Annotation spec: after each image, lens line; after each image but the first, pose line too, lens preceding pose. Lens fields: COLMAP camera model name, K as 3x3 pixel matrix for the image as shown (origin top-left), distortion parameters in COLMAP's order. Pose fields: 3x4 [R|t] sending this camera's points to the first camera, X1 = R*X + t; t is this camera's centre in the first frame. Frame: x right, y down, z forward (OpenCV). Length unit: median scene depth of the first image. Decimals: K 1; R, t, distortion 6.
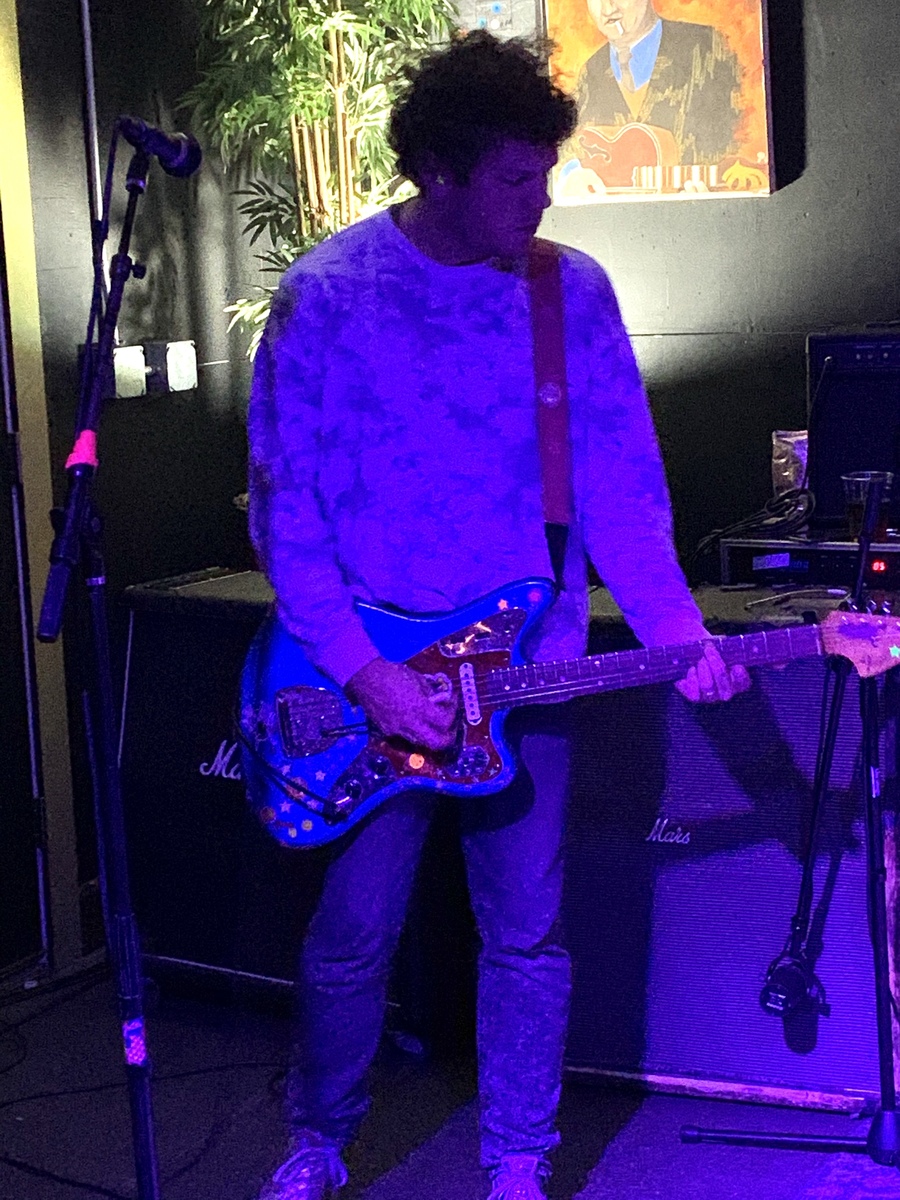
lens RADIAL K [[2563.7, 0, 458.4], [0, 2563.7, 599.2], [0, 0, 1]] dist [0.200802, 0.000000]
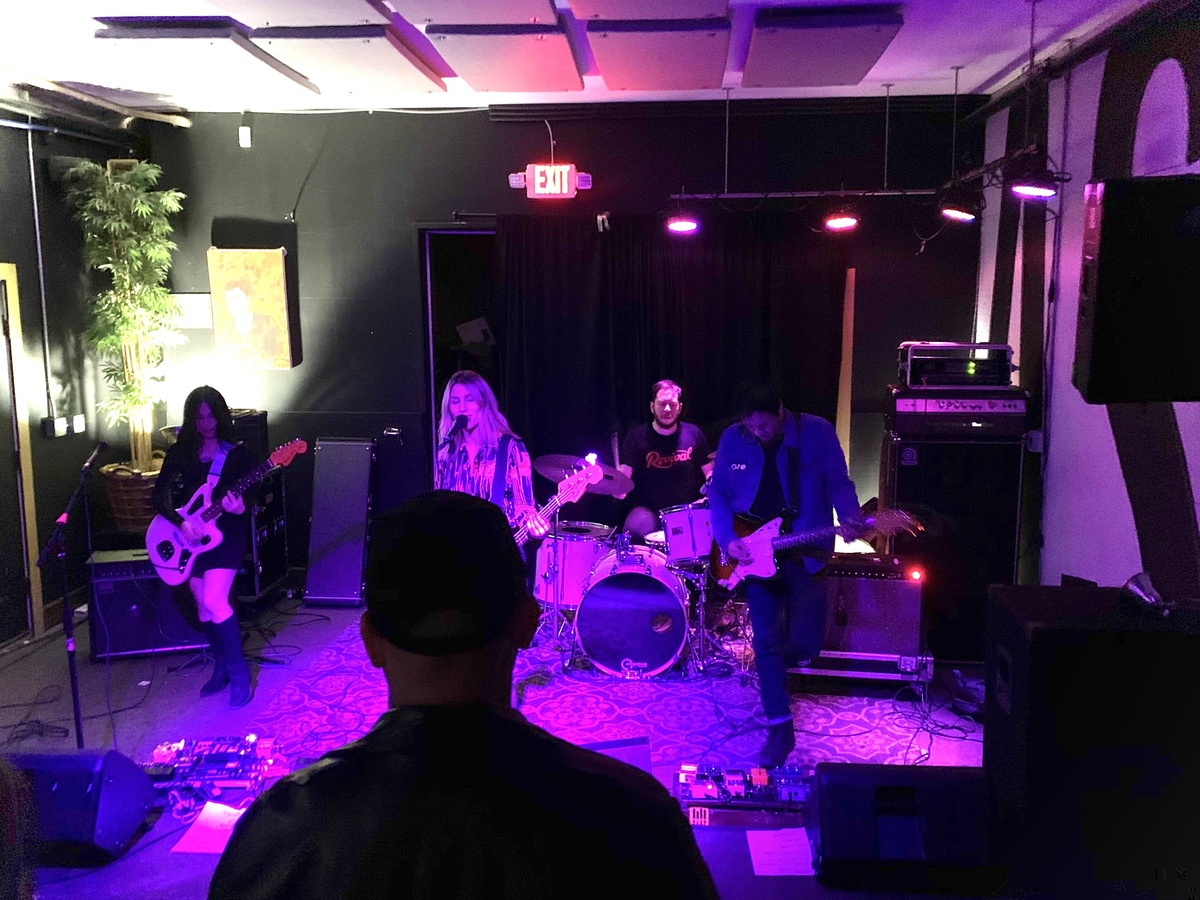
lens RADIAL K [[1071.5, 0, 594.2], [0, 1071.5, 446.2], [0, 0, 1]] dist [0.028684, 0.039528]
pose [[0.920702, -0.014859, 0.389983, -0.050355], [0.019022, 0.999796, -0.006816, -0.047574], [-0.389803, 0.013694, 0.920797, -0.346282]]
